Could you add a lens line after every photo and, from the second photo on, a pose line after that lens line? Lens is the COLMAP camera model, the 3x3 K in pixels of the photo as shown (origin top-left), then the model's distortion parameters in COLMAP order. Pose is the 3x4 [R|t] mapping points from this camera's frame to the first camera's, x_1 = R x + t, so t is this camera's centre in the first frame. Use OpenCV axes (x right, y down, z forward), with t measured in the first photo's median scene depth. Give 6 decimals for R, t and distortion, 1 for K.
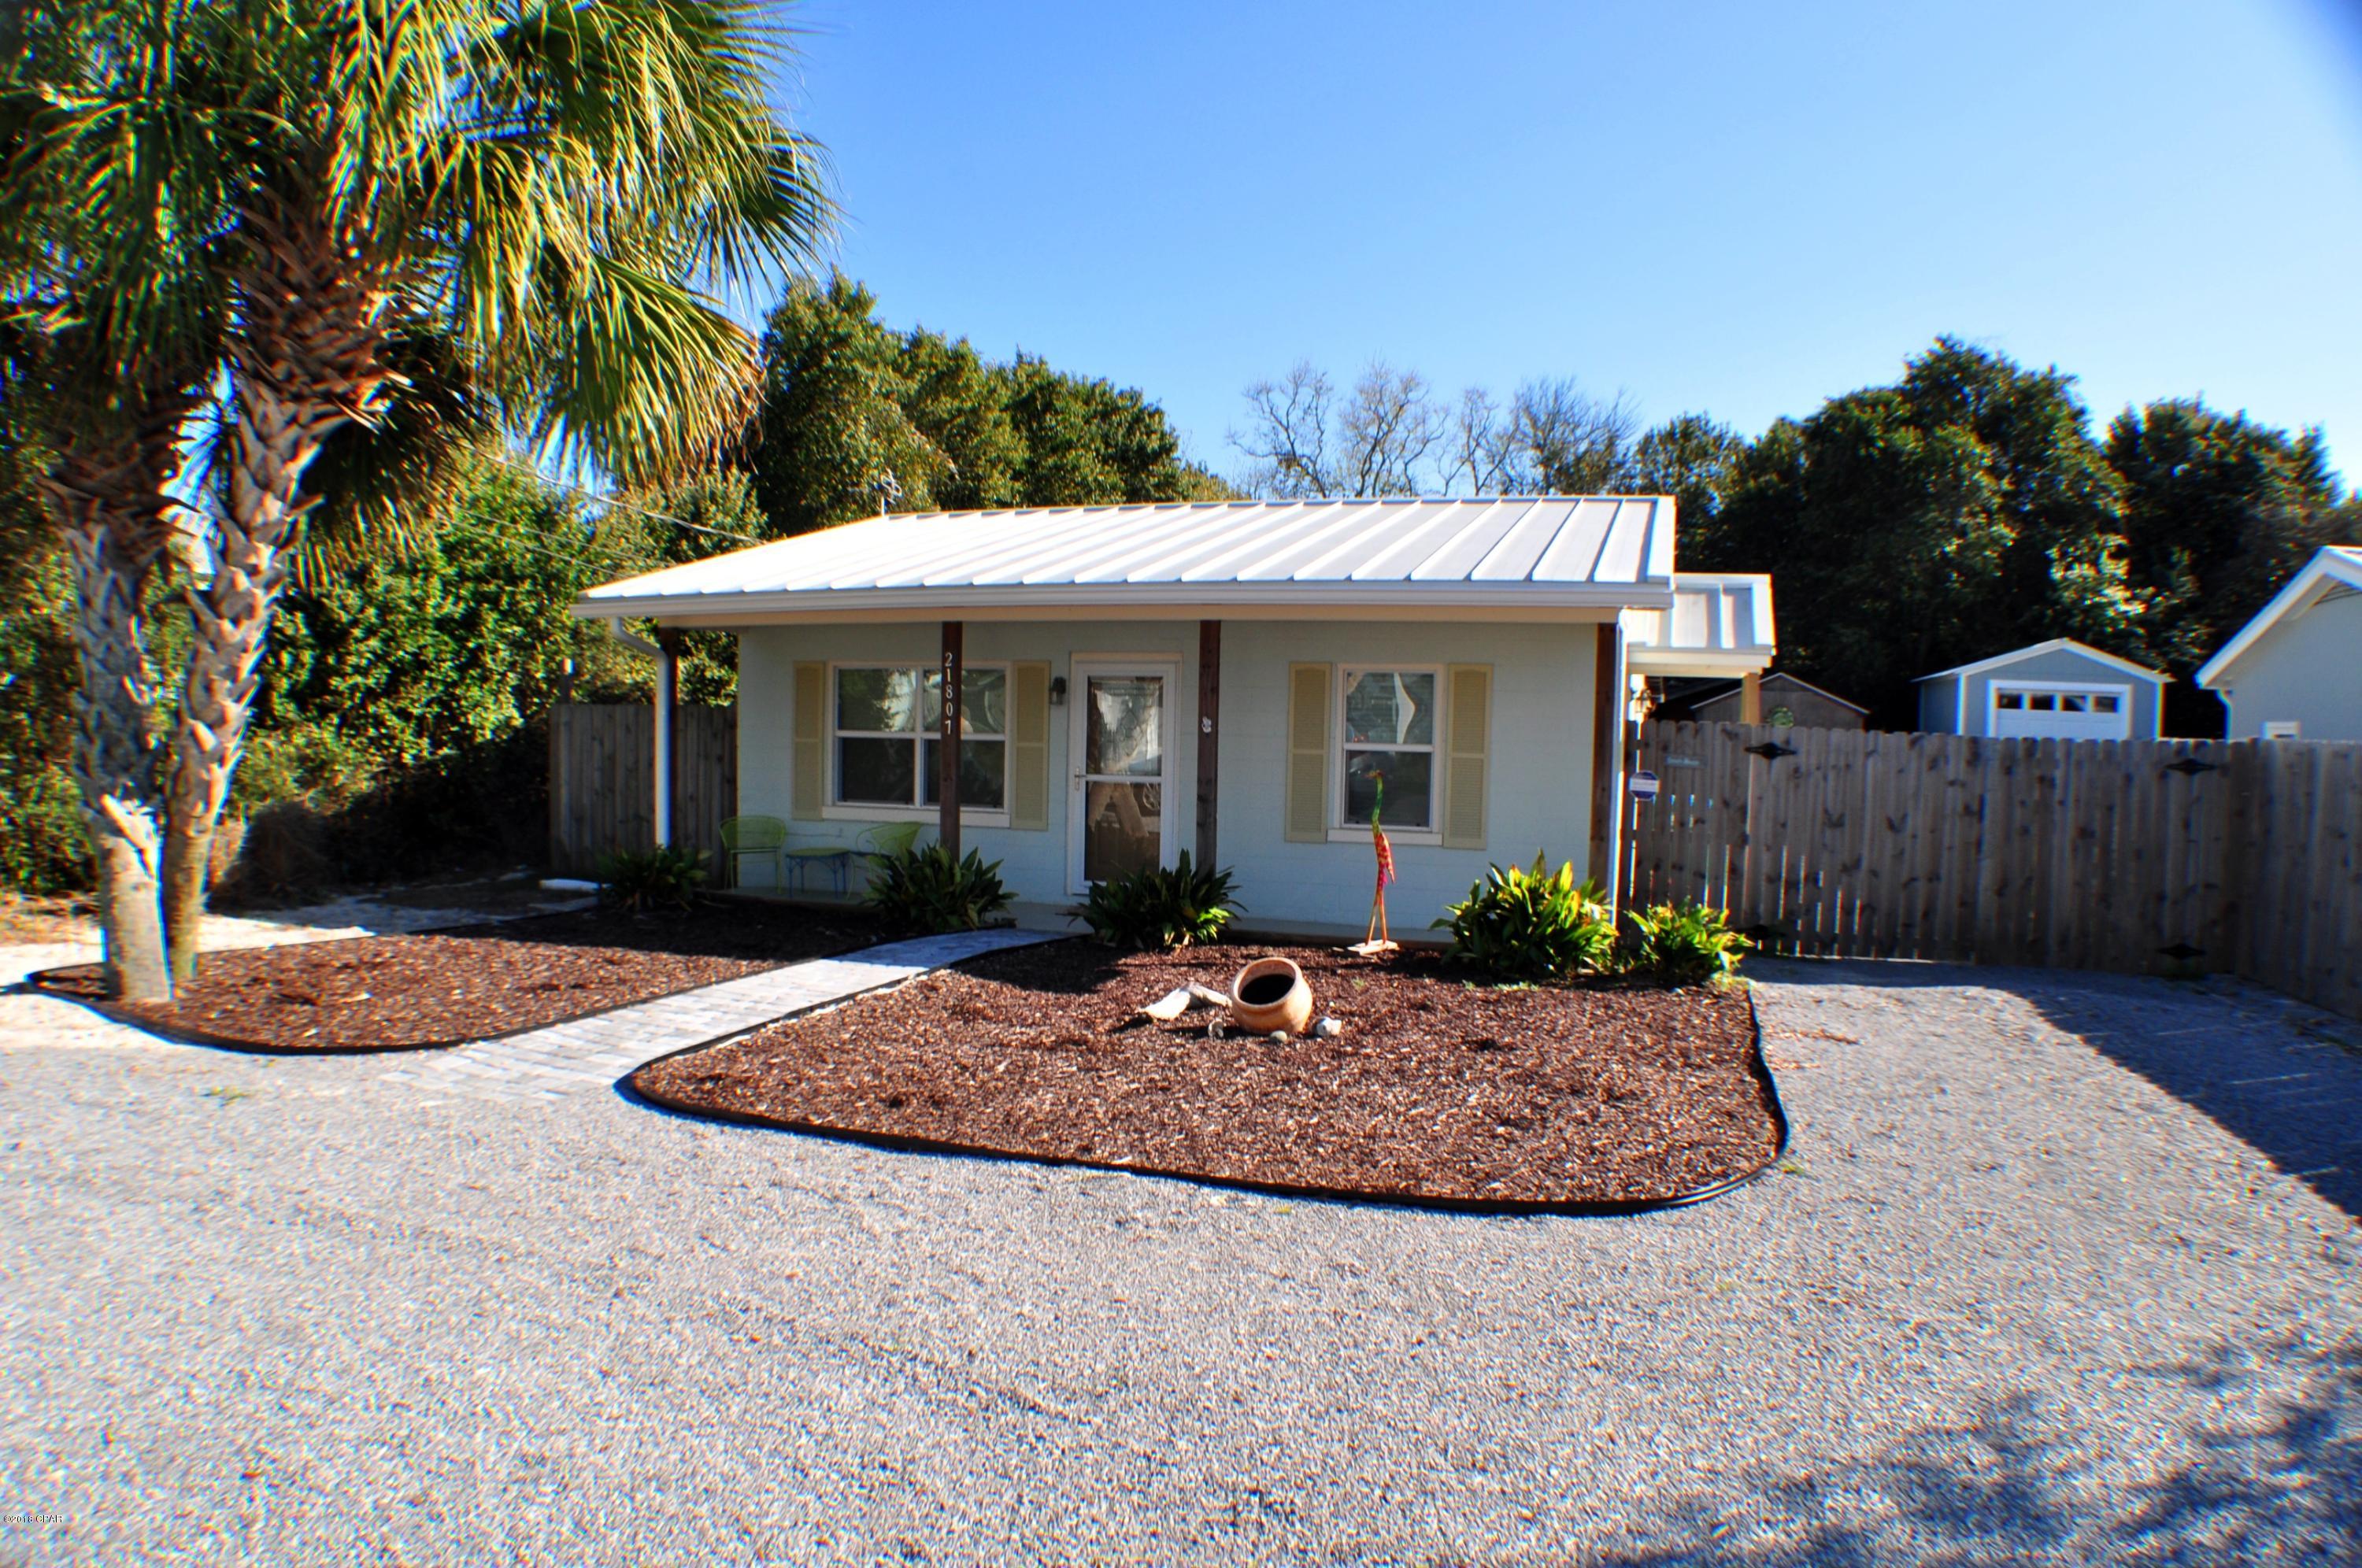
lens RADIAL K [[1530.0, 0, 1174.1], [0, 1530.0, 819.9], [0, 0, 1]] dist [-0.206515, 0.037167]
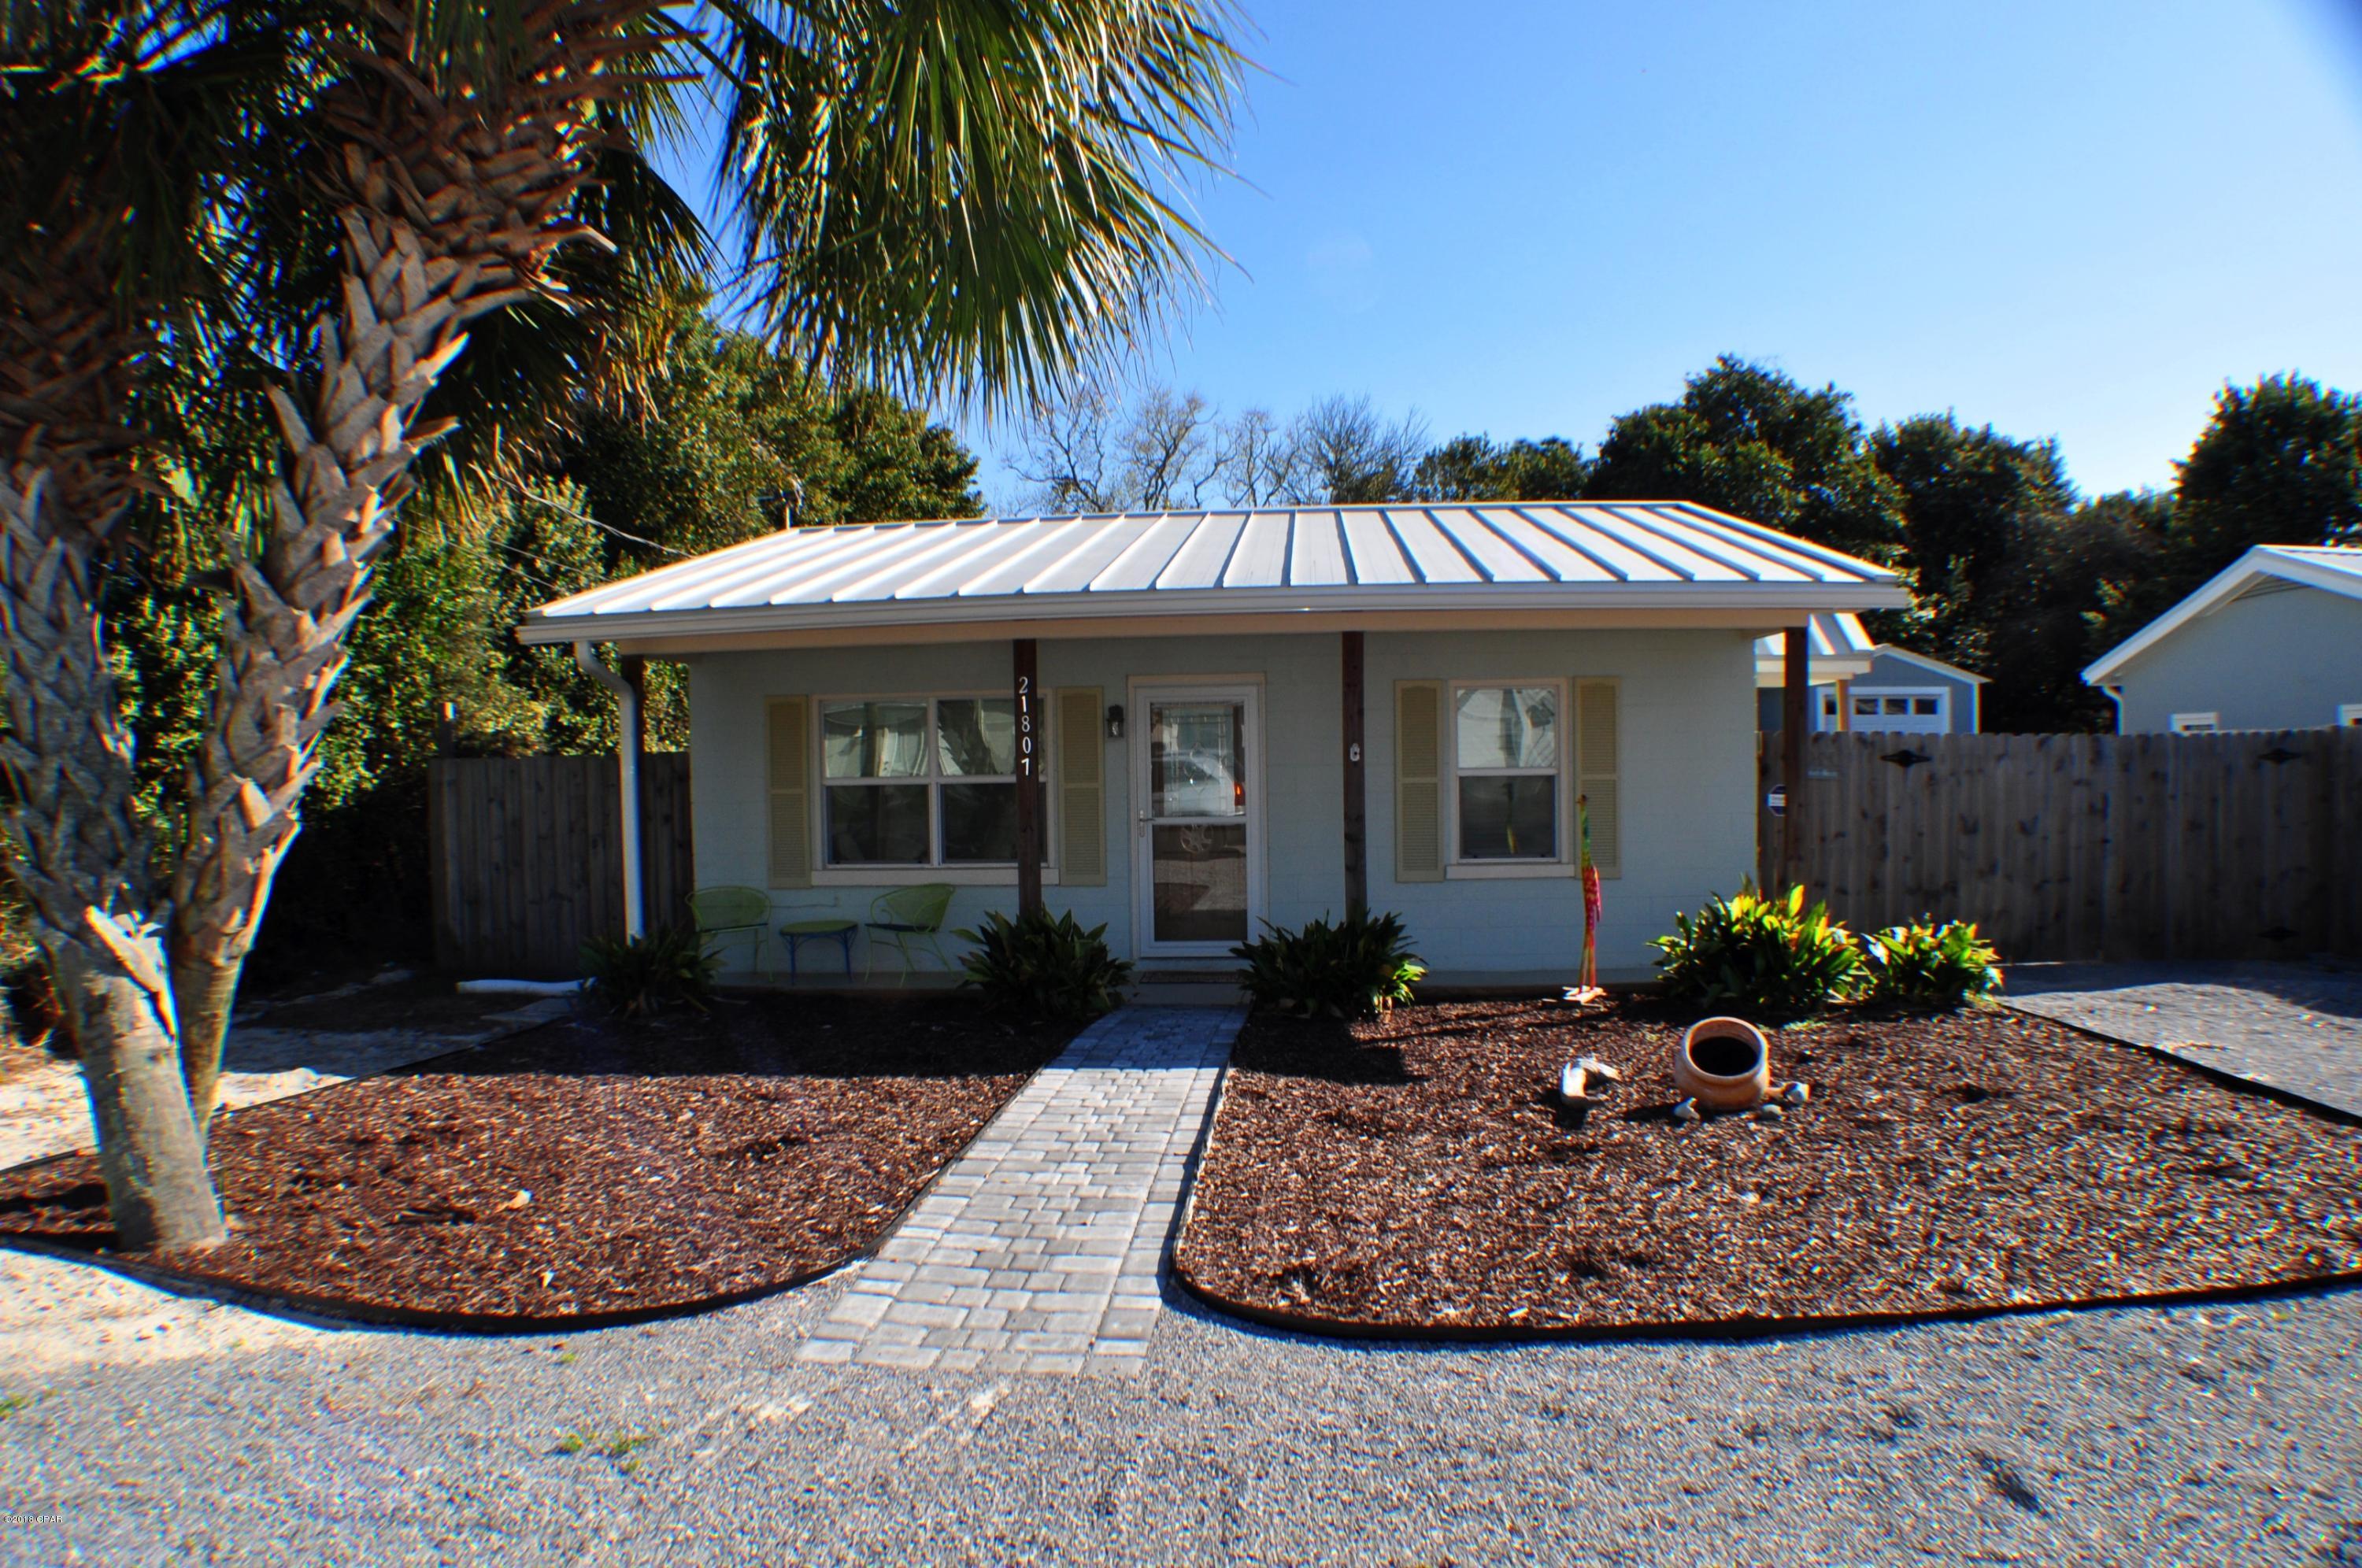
lens RADIAL K [[1530.0, 0, 1174.1], [0, 1530.0, 819.9], [0, 0, 1]] dist [-0.206515, 0.037167]
pose [[0.970837, -0.045811, 0.235321, -0.282677], [0.051994, 0.998444, -0.020135, -0.012048], [-0.234033, 0.031783, 0.971709, 0.188409]]
